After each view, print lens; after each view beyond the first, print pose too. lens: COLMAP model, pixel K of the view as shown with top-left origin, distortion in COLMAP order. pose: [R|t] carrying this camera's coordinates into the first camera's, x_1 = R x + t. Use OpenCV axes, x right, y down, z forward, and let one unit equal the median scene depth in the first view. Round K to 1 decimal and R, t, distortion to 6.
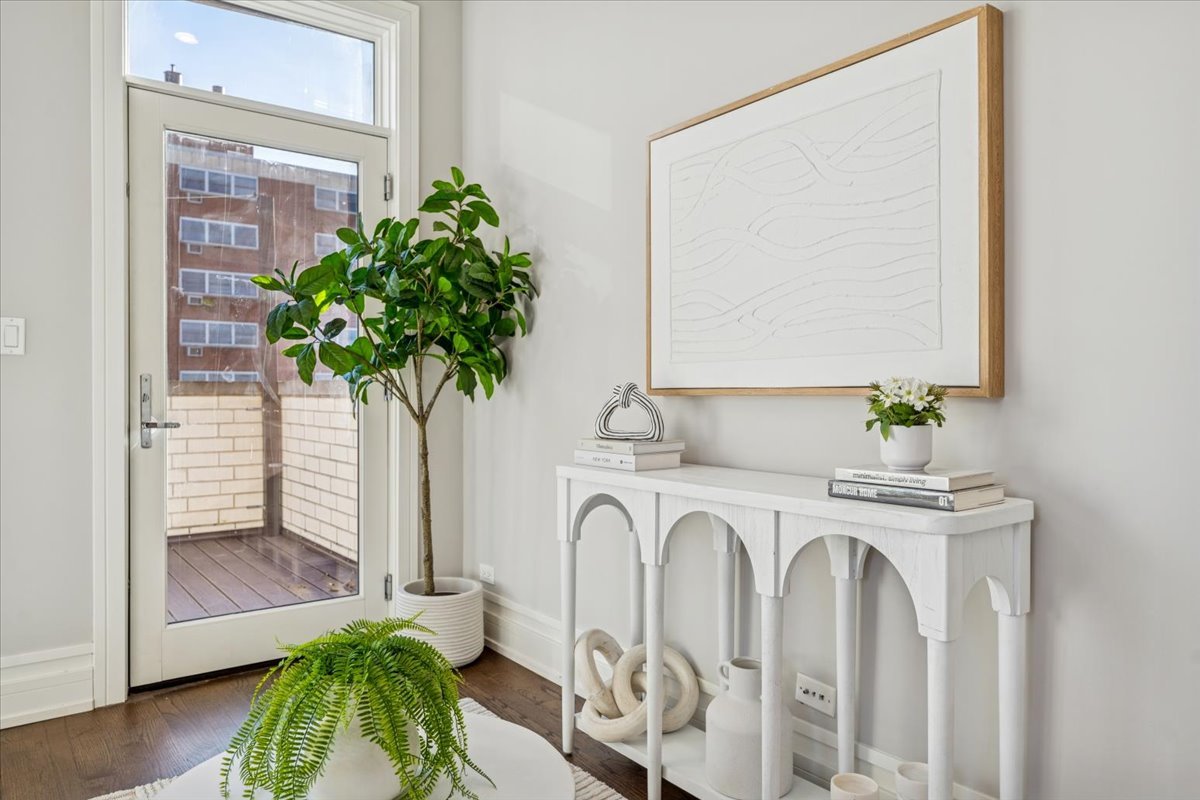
lens RADIAL K [[800.9, 0, 596.5], [0, 800.9, 398.9], [0, 0, 1]] dist [-0.002387, 0.002000]
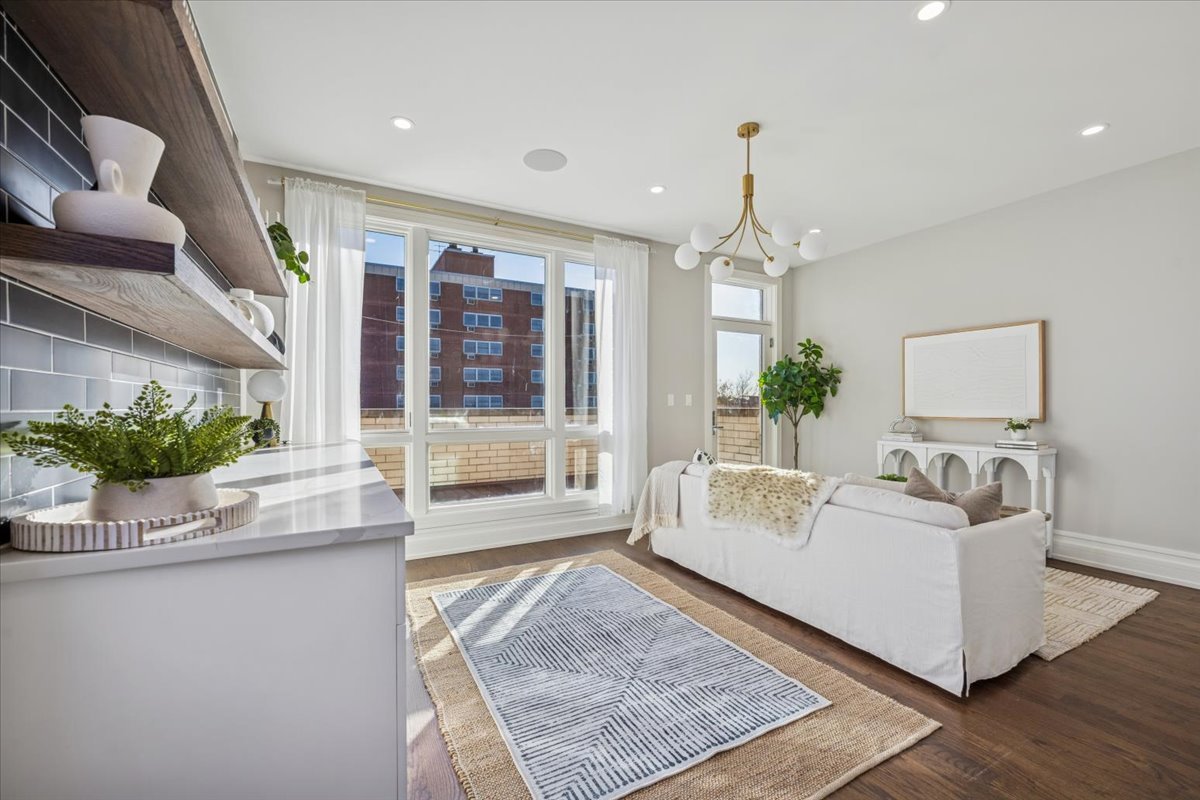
lens RADIAL K [[483.1, 0, 602.2], [0, 483.1, 405.7], [0, 0, 1]] dist [-0.006755, 0.000144]
pose [[0.989864, -0.002426, -0.141999, -0.660573], [0.001298, 0.999967, -0.008036, -0.033097], [0.142014, 0.007770, 0.989834, -0.819857]]
